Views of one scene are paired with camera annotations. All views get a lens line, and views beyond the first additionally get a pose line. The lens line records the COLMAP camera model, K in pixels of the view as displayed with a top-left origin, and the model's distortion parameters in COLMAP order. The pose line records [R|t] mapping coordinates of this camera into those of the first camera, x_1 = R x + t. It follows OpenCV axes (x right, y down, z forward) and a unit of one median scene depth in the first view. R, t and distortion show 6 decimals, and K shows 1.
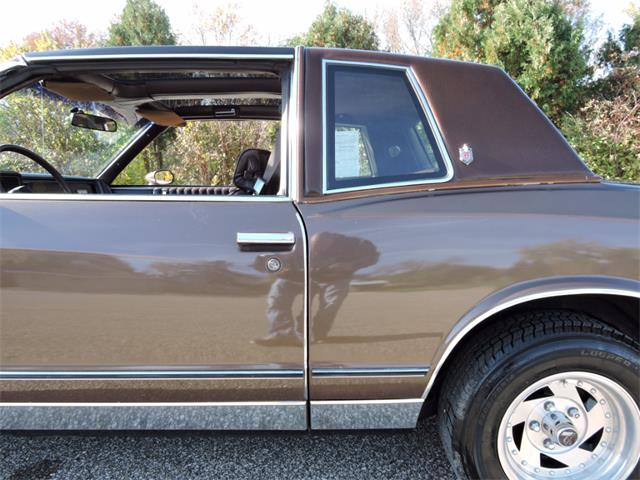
lens RADIAL K [[454.7, 0, 321.4], [0, 454.7, 239.7], [0, 0, 1]] dist [-0.000177, -0.002997]
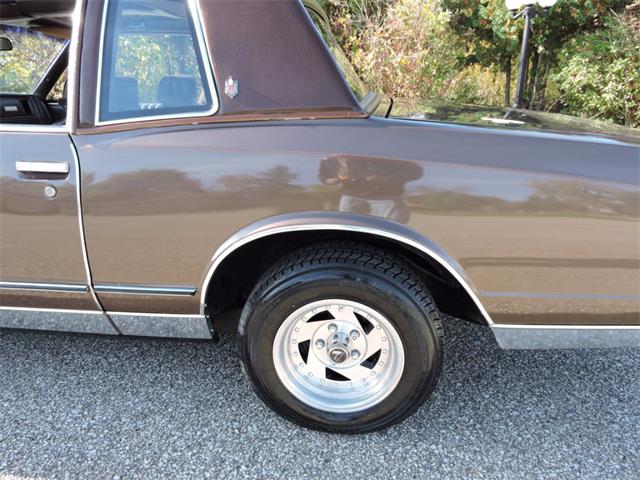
lens RADIAL K [[454.7, 0, 321.3], [0, 454.7, 236.5], [0, 0, 1]] dist [-0.000177, -0.002997]
pose [[0.994628, 0.040602, -0.095218, 0.563429], [-0.021464, 0.980766, 0.194004, -0.056937], [0.101264, -0.190919, 0.976369, -0.021171]]
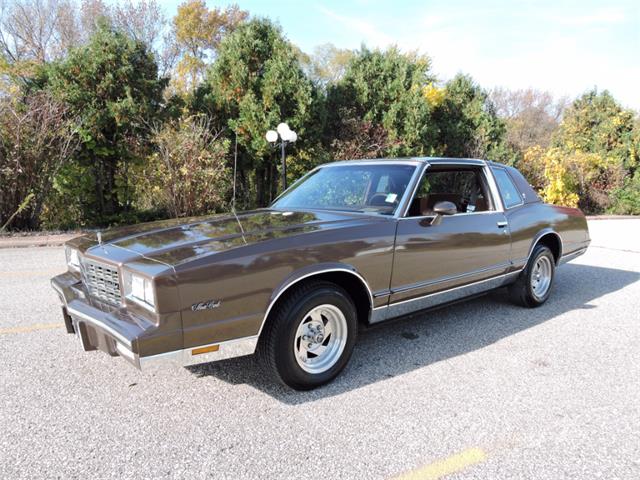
lens RADIAL K [[454.7, 0, 321.5], [0, 454.7, 234.9], [0, 0, 1]] dist [-0.000177, -0.002997]
pose [[0.761993, -0.075346, 0.643188, -2.799653], [0.093866, 0.995570, 0.005422, -0.055023], [-0.640747, 0.056242, 0.765689, -0.589401]]
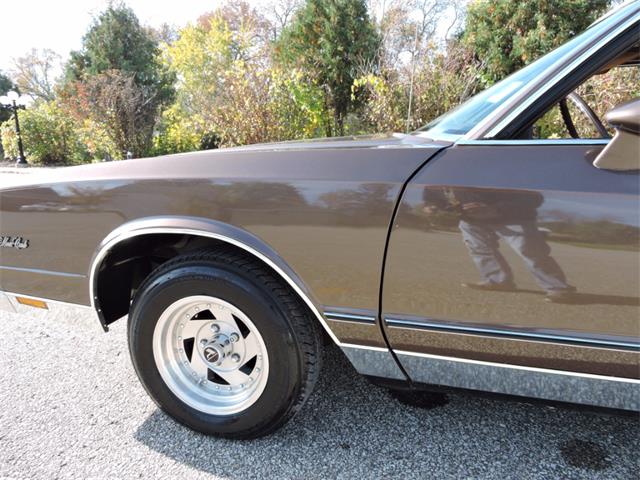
lens RADIAL K [[454.7, 0, 321.0], [0, 454.7, 236.9], [0, 0, 1]] dist [-0.000177, -0.002997]
pose [[0.958084, 0.050438, -0.282012, -1.047104], [-0.033090, 0.997275, 0.065943, 0.041440], [0.284569, -0.053847, 0.957142, -0.001178]]
